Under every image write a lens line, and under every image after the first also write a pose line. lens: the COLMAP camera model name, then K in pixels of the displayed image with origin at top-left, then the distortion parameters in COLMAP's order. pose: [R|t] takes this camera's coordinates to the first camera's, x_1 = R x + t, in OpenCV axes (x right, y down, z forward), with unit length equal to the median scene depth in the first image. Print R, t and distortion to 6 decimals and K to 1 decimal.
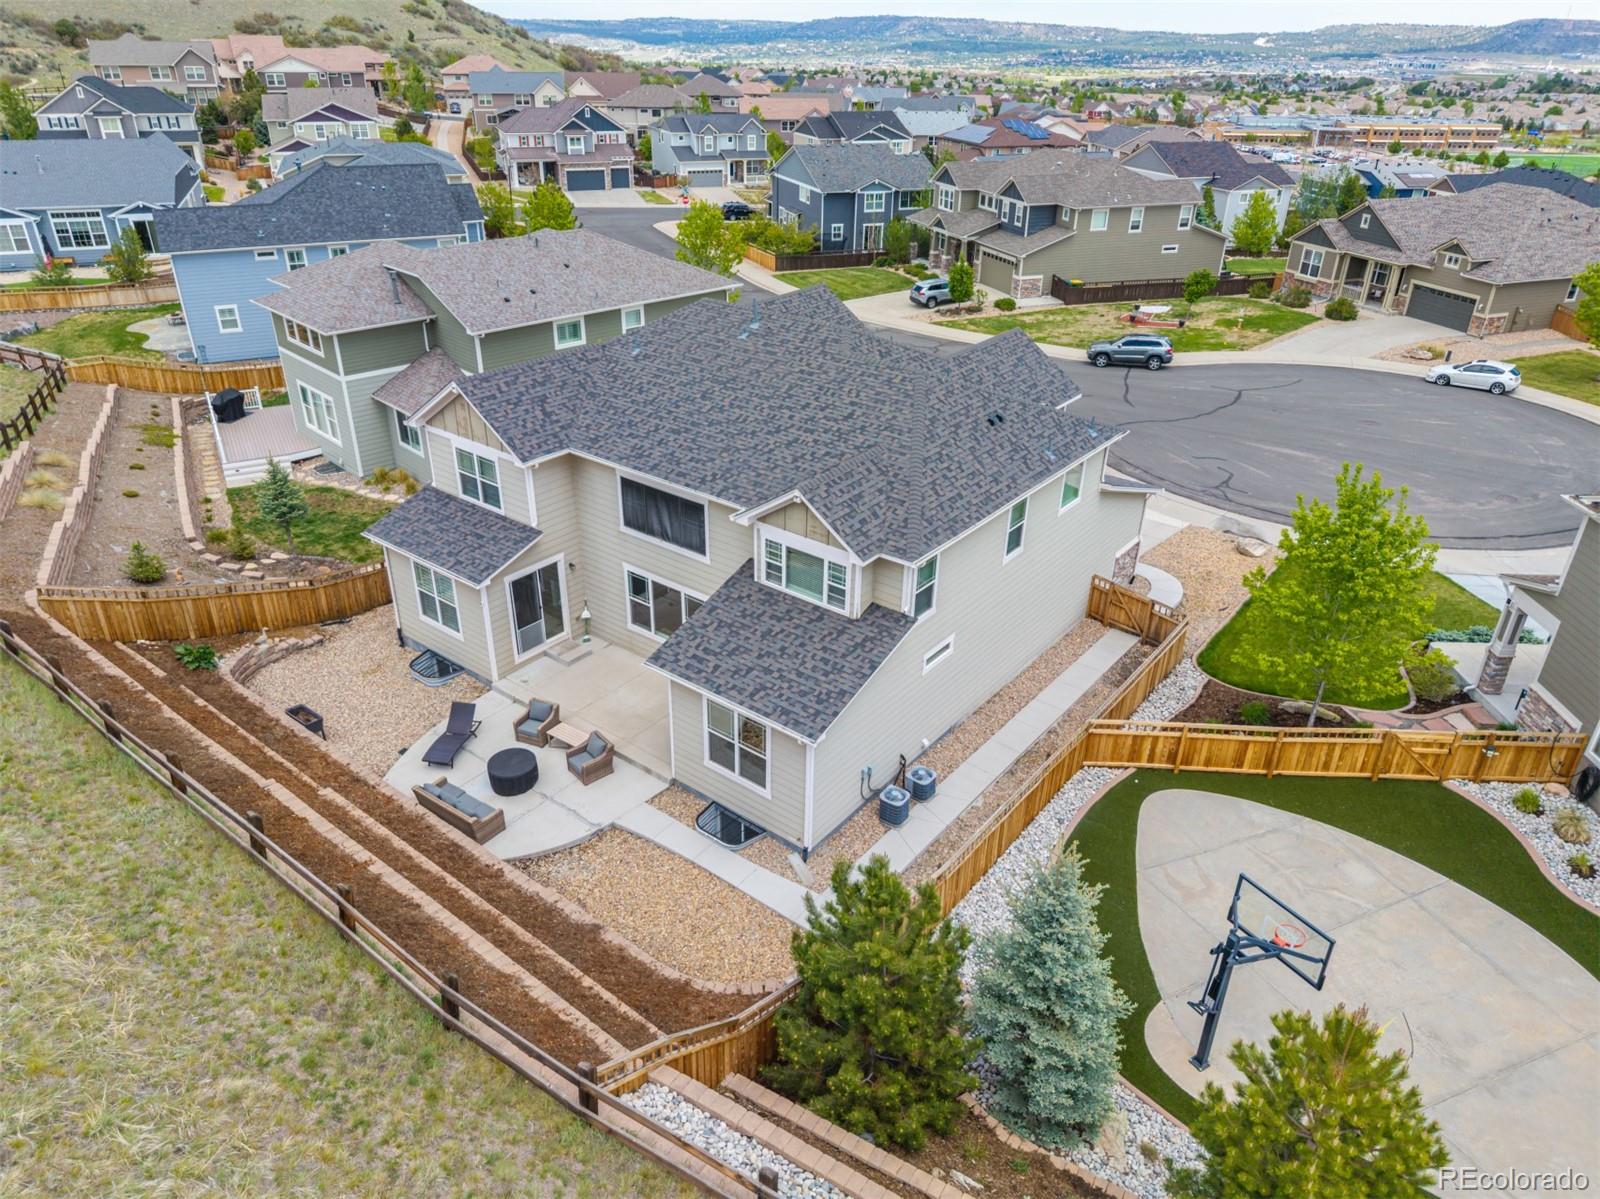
lens RADIAL K [[1074.0, 0, 800.0], [0, 1074.0, 599.5], [0, 0, 1]] dist [0.011990, -0.004782]
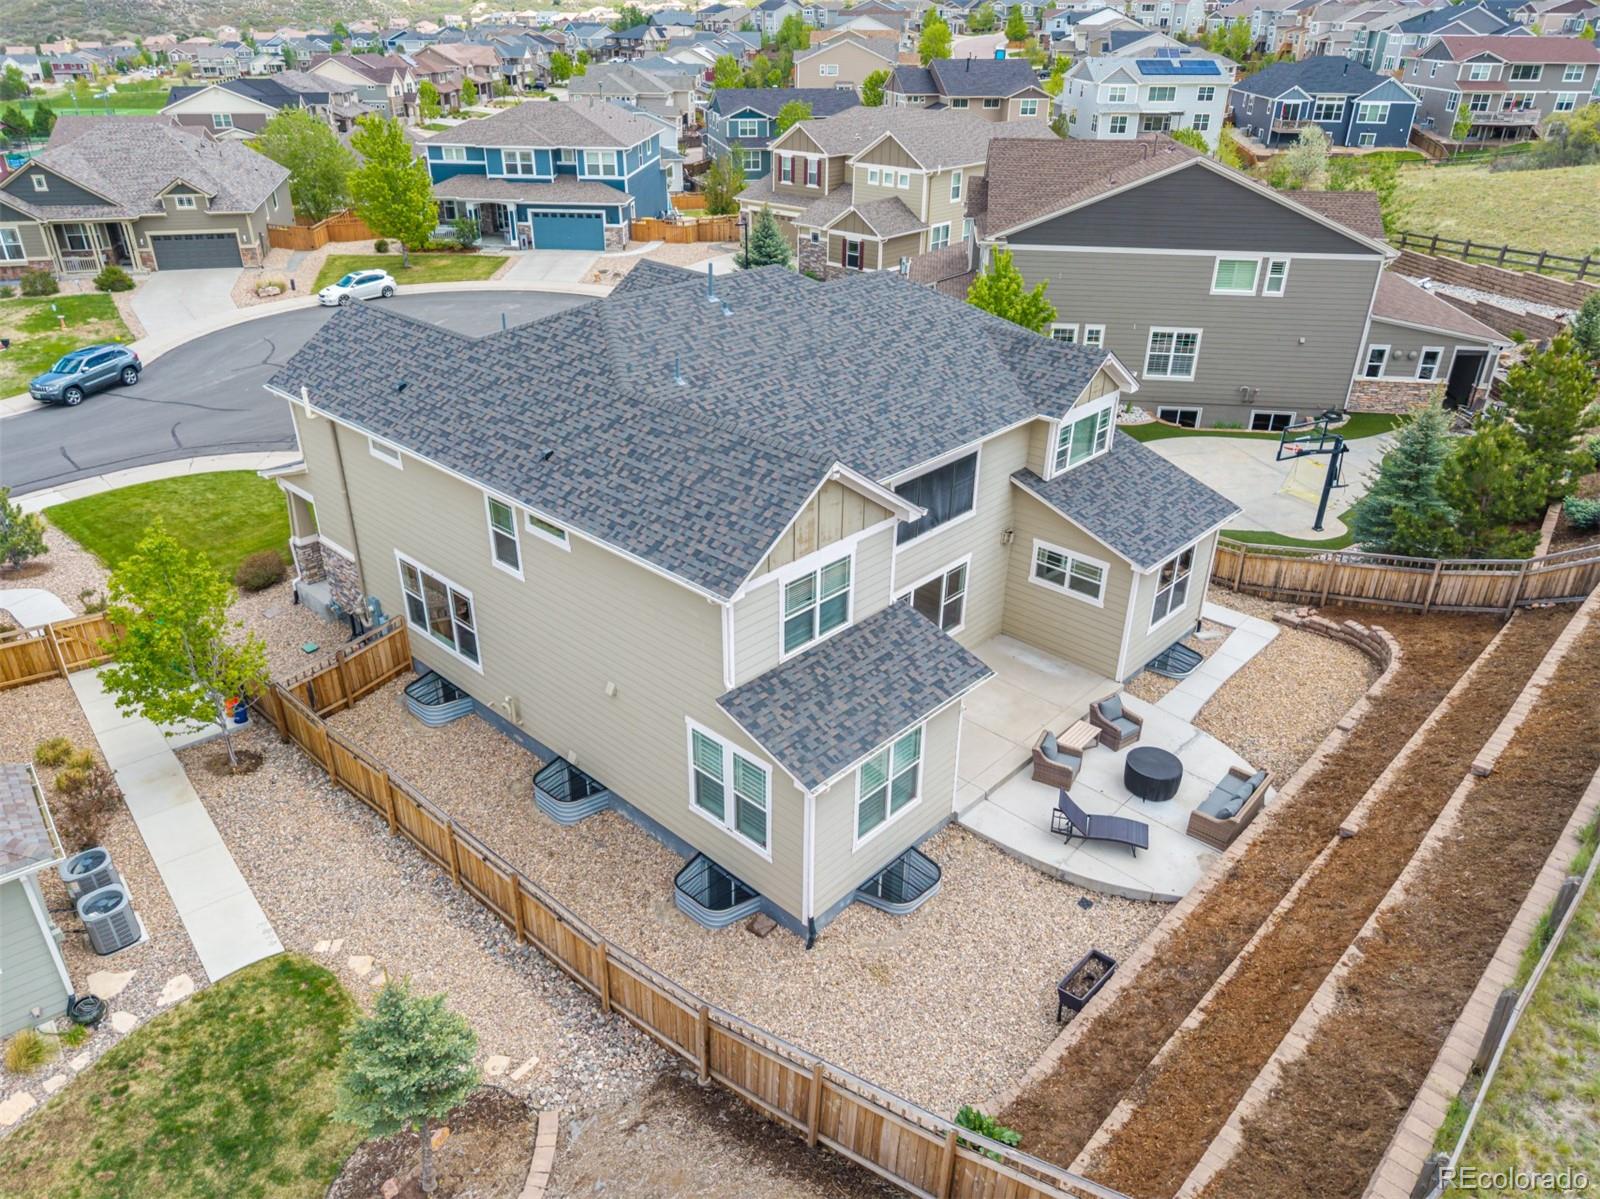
lens RADIAL K [[1117.8, 0, 797.5], [0, 1117.8, 597.6], [0, 0, 1]] dist [0.010448, -0.007428]
pose [[0.087510, -0.475945, 0.875110, -0.388672], [0.461689, 0.797812, 0.387737, -0.167563], [-0.882715, 0.370098, 0.289556, 0.357672]]
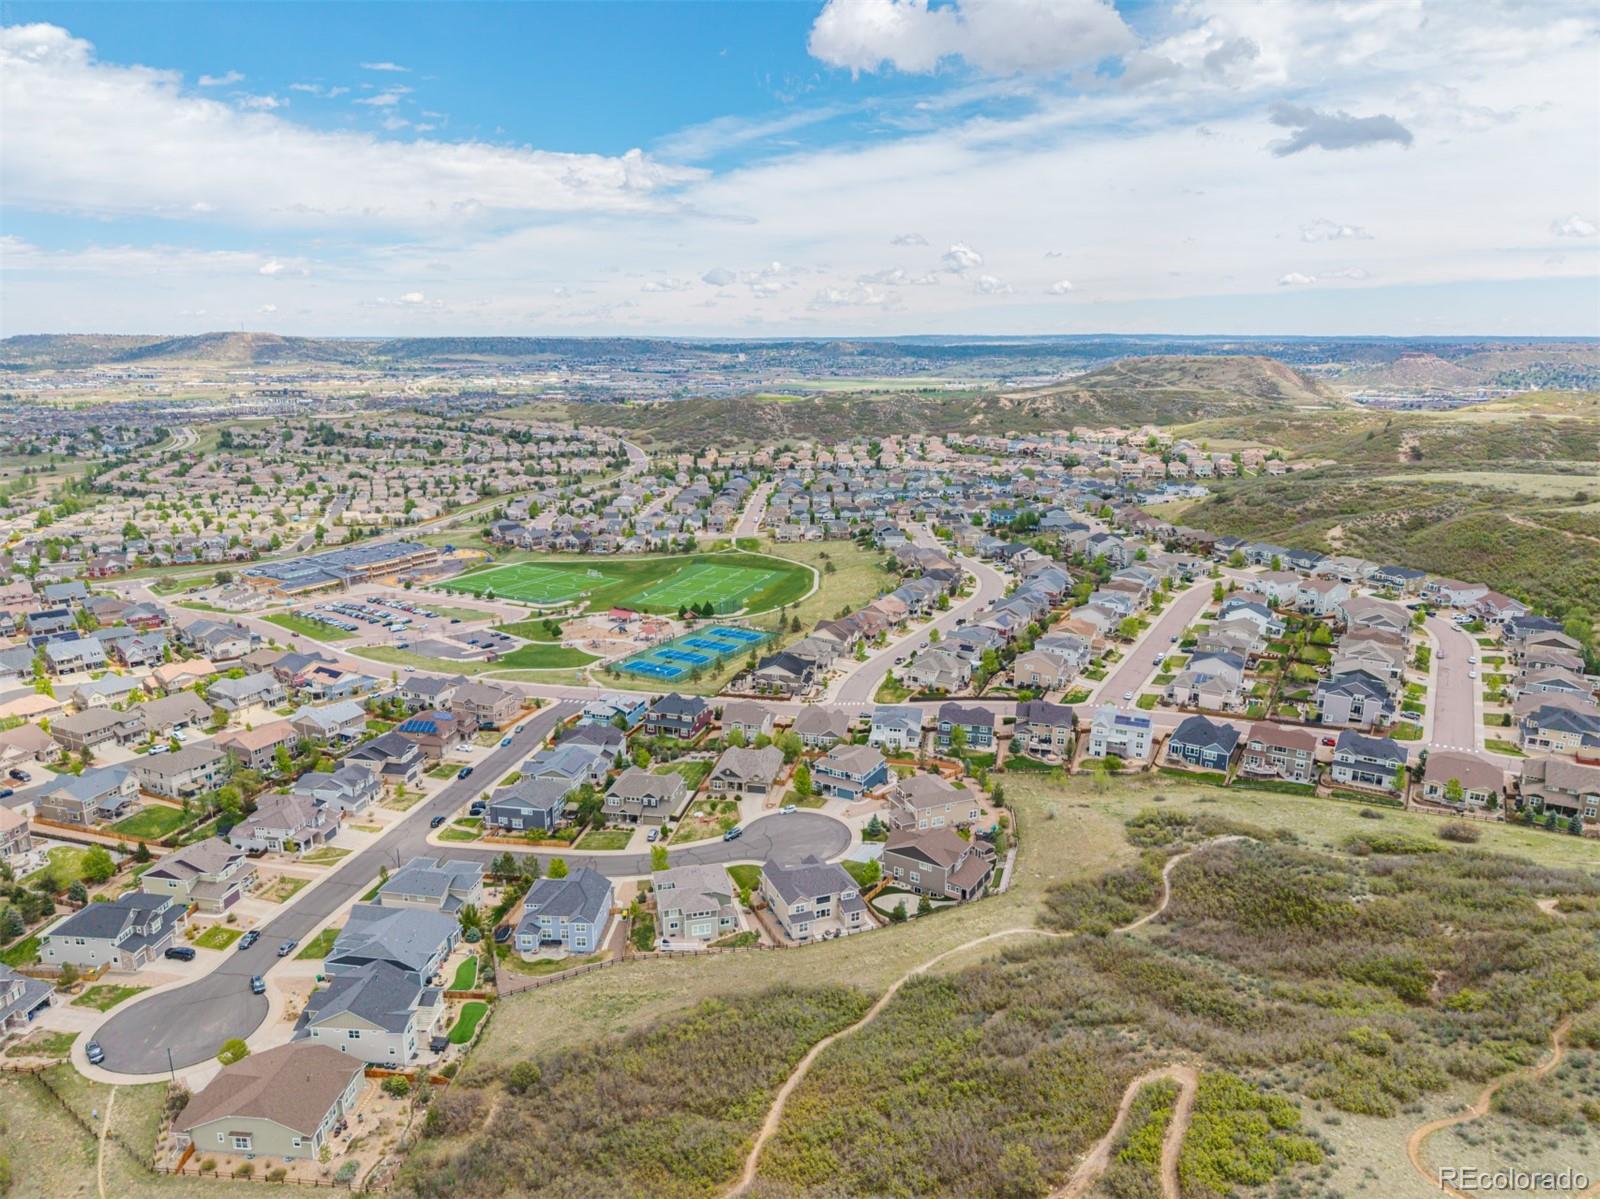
lens RADIAL K [[1080.5, 0, 794.3], [0, 1080.5, 598.1], [0, 0, 1]] dist [0.096788, -0.114236]
pose [[0.507749, -0.226116, 0.831301, -2.523872], [0.409788, 0.912178, -0.002179, -0.859790], [-0.757802, 0.341764, 0.555818, -1.580984]]
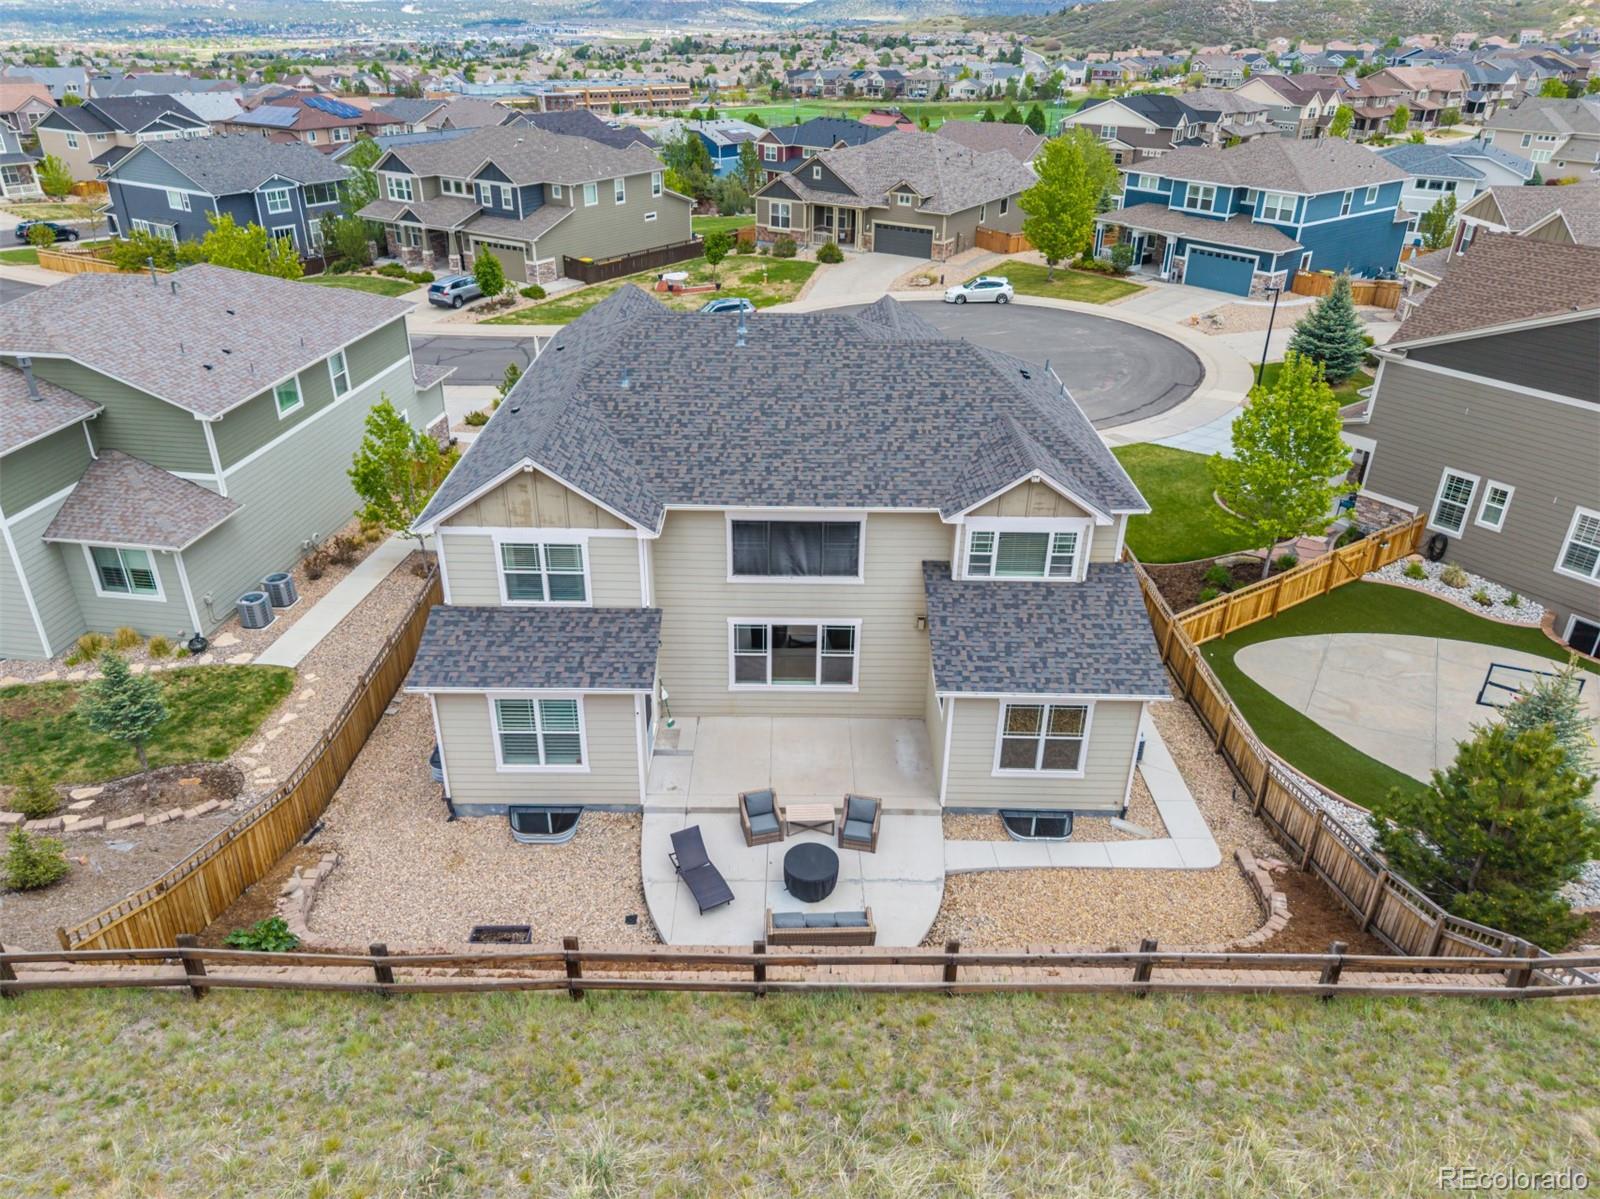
lens RADIAL K [[1117.8, 0, 797.5], [0, 1117.8, 597.6], [0, 0, 1]] dist [0.010448, -0.007428]
pose [[0.786931, -0.292349, 0.543390, -0.265320], [0.289079, 0.952688, 0.093914, -0.051808], [-0.545136, 0.083179, 0.834211, 0.092100]]
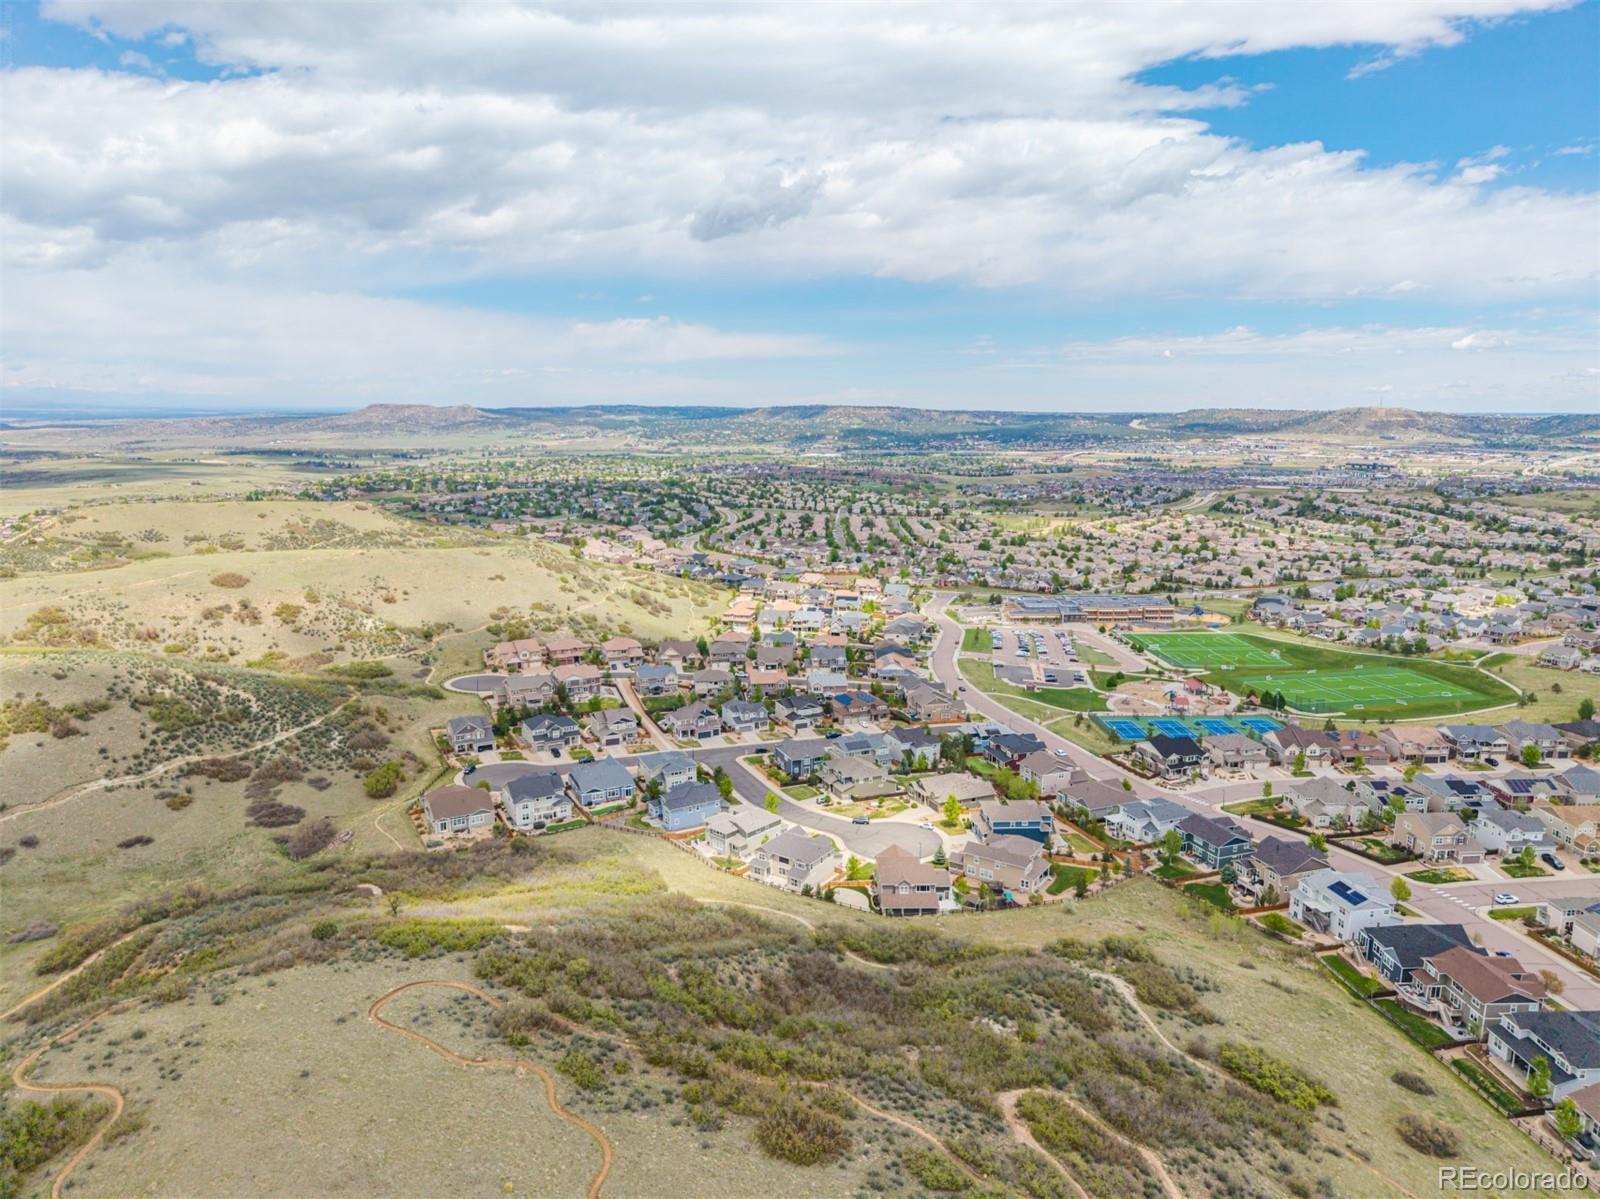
lens RADIAL K [[1080.5, 0, 794.3], [0, 1080.5, 598.1], [0, 0, 1]] dist [0.096788, -0.114236]
pose [[0.998670, -0.021062, 0.047056, -0.181953], [0.034118, 0.954287, -0.296938, 0.231036], [-0.038651, 0.298149, 0.953737, -3.605145]]
